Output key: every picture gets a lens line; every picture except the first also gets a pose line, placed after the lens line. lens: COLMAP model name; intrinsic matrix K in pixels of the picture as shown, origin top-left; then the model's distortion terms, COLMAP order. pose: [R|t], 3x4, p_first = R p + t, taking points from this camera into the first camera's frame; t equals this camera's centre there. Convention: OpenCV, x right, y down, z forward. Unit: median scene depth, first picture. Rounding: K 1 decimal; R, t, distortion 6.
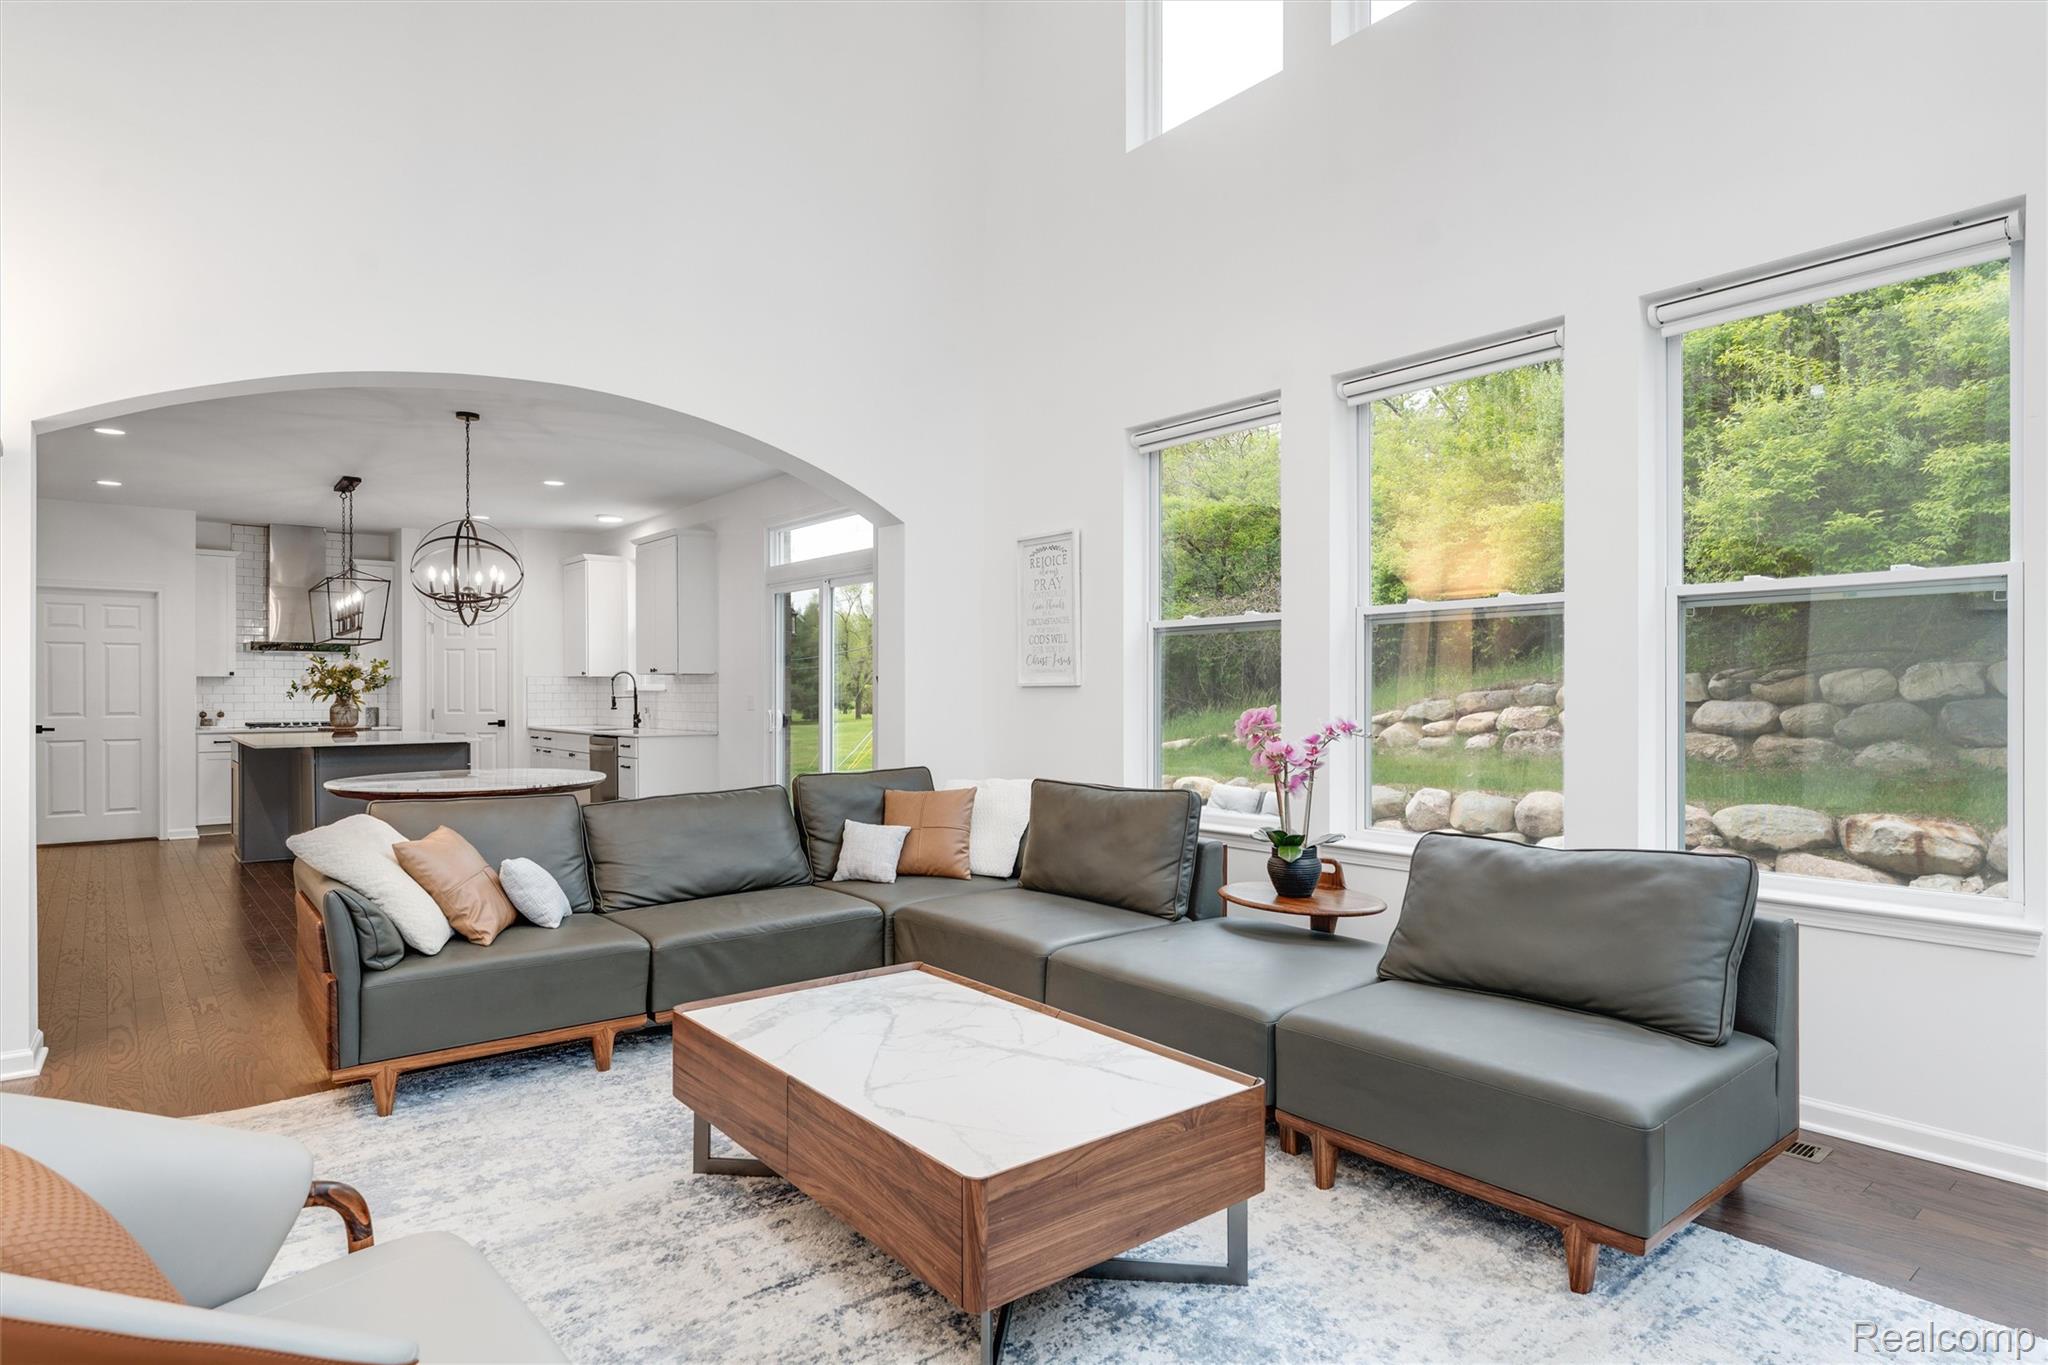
lens RADIAL K [[1090.5, 0, 1015.2], [0, 1090.5, 693.5], [0, 0, 1]] dist [0.000693, -0.000235]
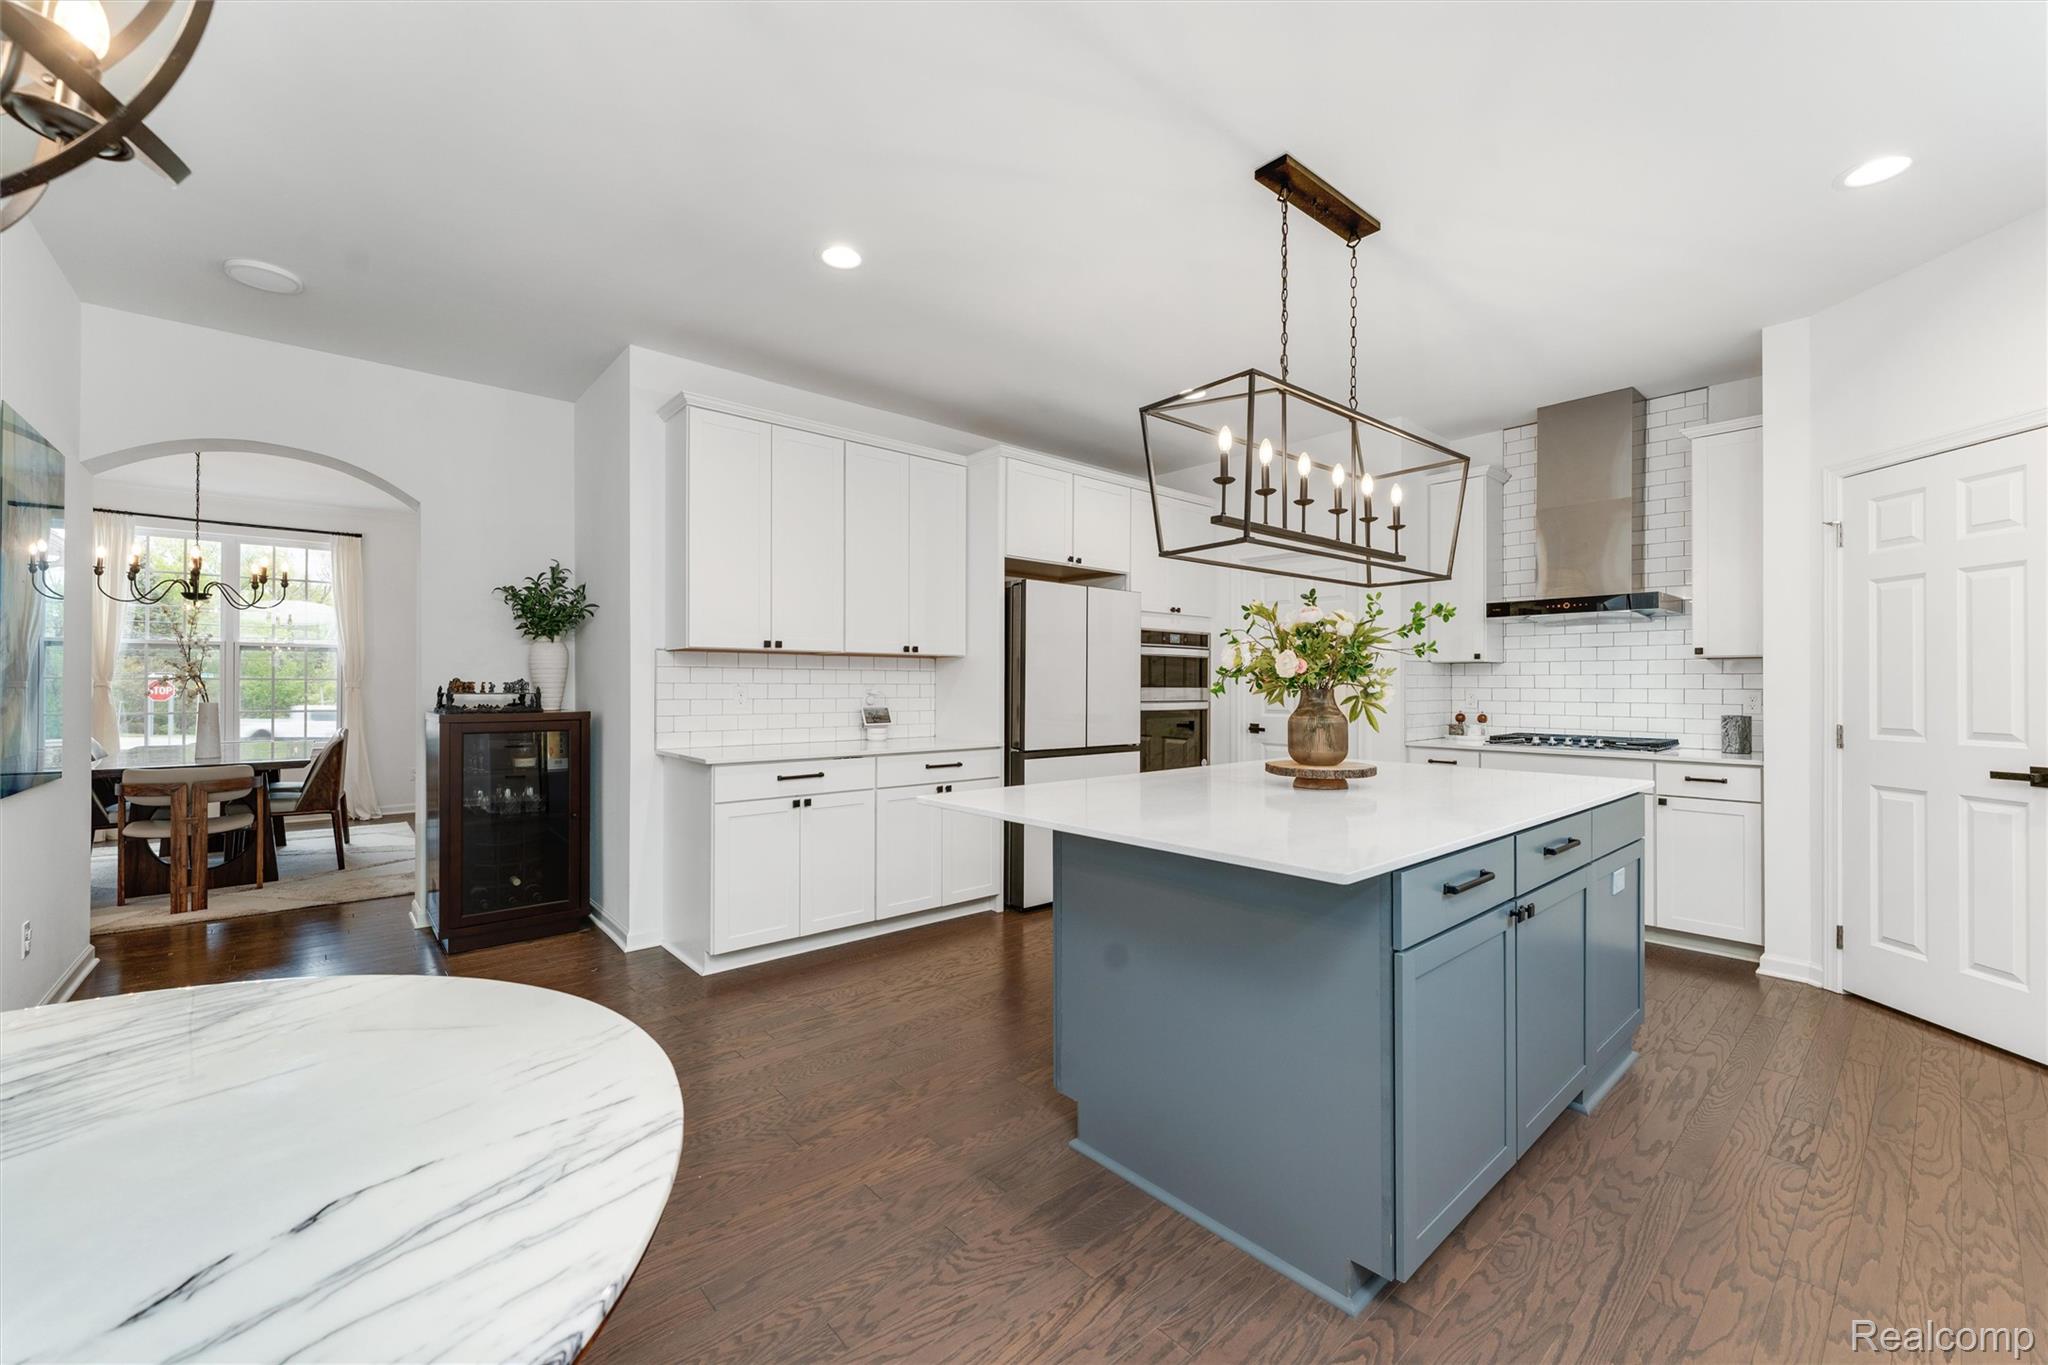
lens RADIAL K [[820.5, 0, 1027.6], [0, 820.5, 684.7], [0, 0, 1]] dist [-0.001057, -0.000025]
pose [[0.029006, 0.001088, -0.999579, -0.272221], [-0.003960, 0.999992, 0.000974, -0.000763], [0.999571, 0.003930, 0.029010, 0.815188]]
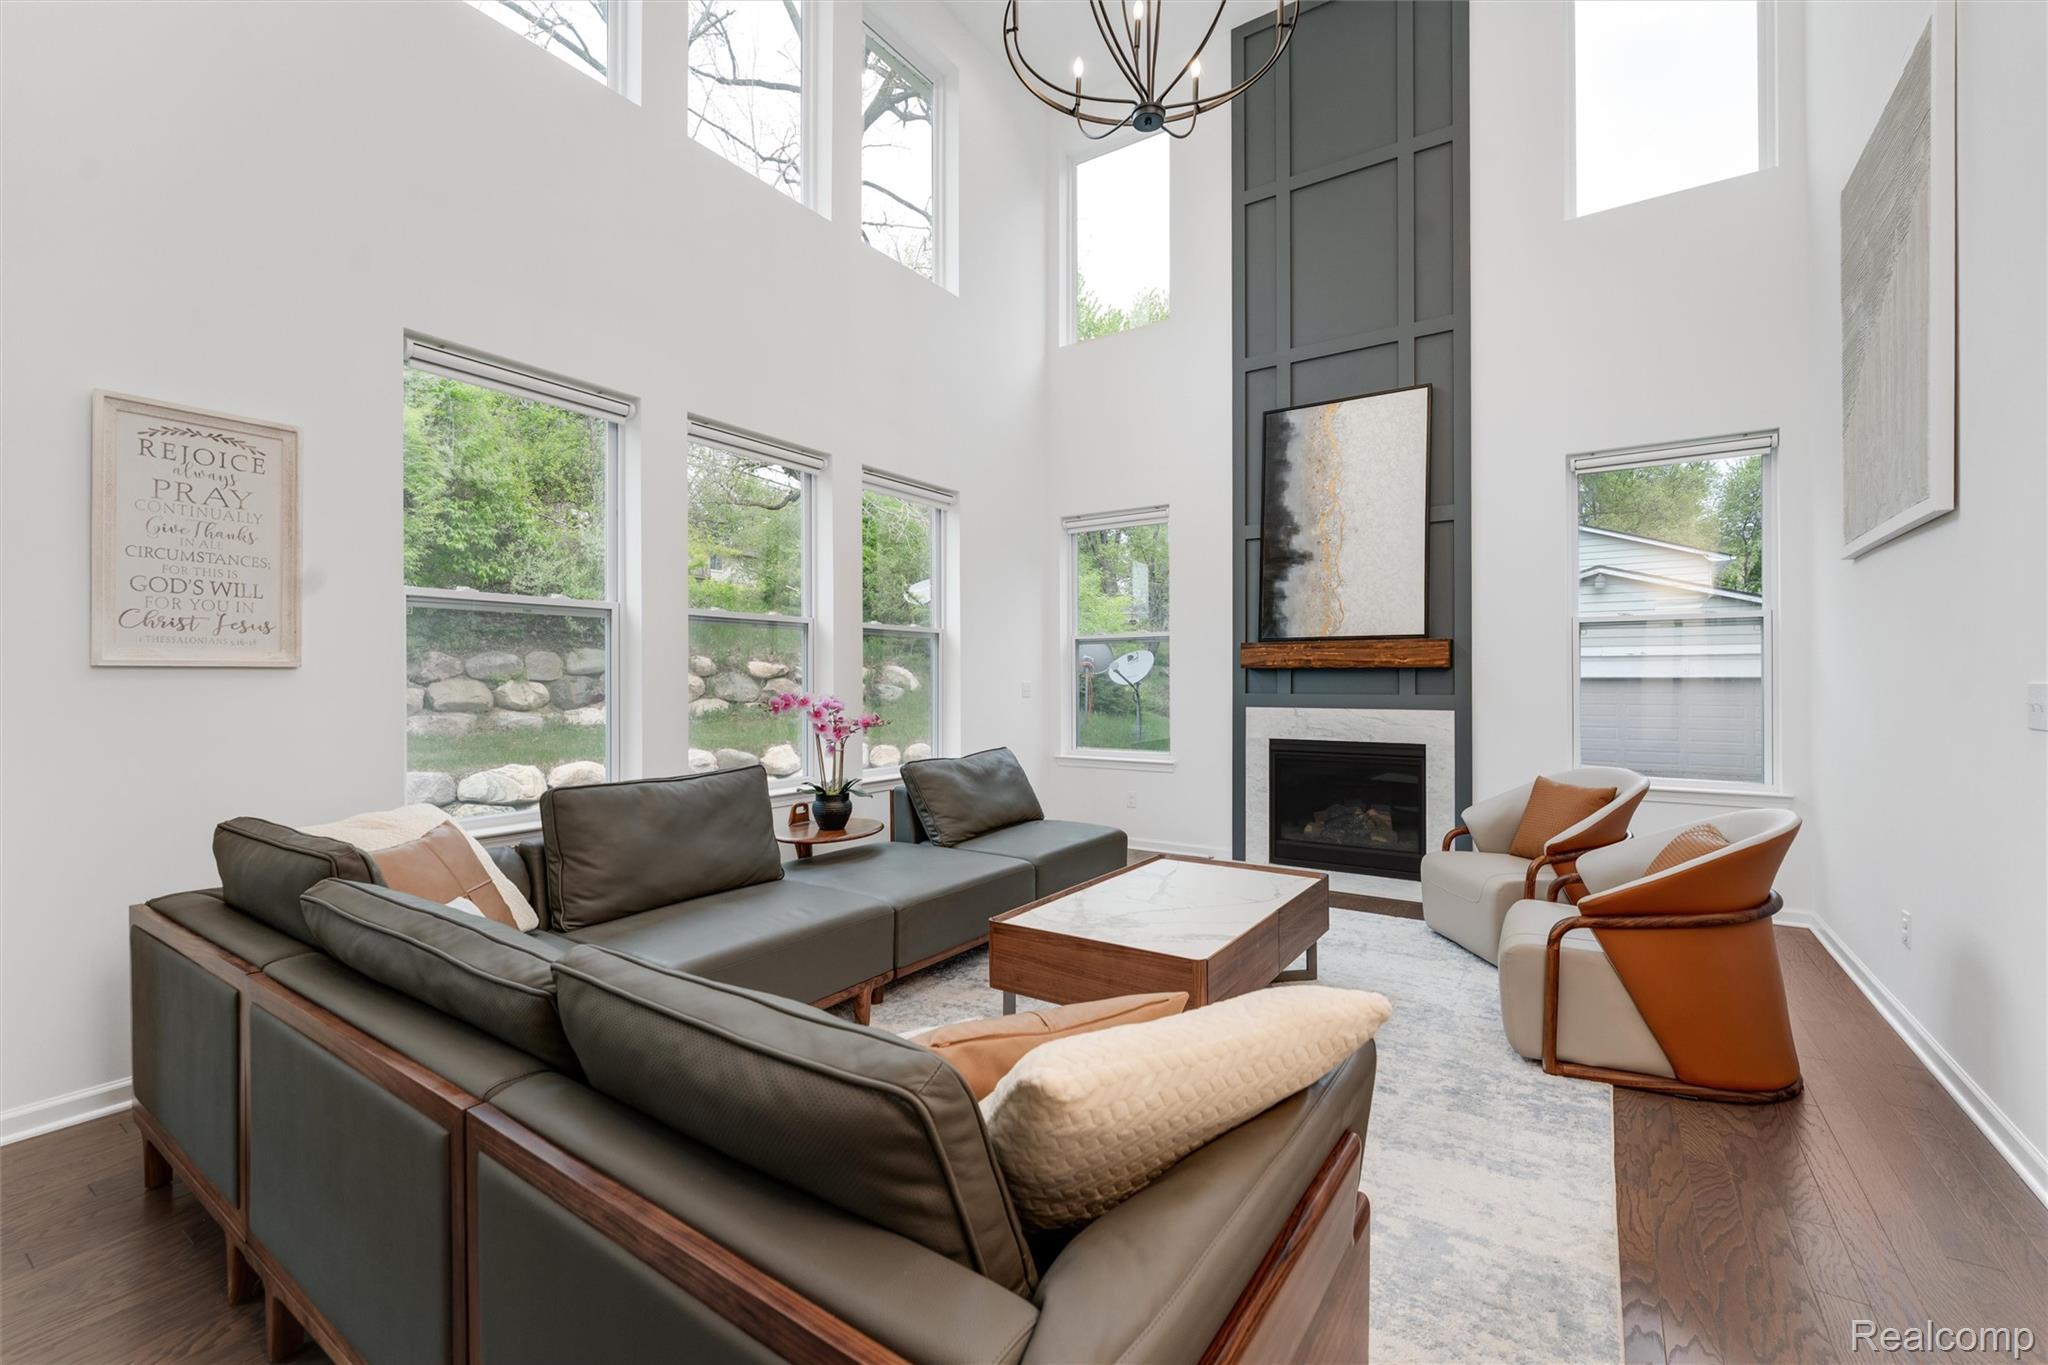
lens RADIAL K [[878.6, 0, 1014.5], [0, 878.6, 670.2], [0, 0, 1]] dist [0.000988, -0.001972]
pose [[-0.284326, 0.012197, 0.958650, -0.358509], [0.004252, 0.999925, -0.011461, 0.001564], [-0.958718, 0.000818, -0.284357, 0.462738]]
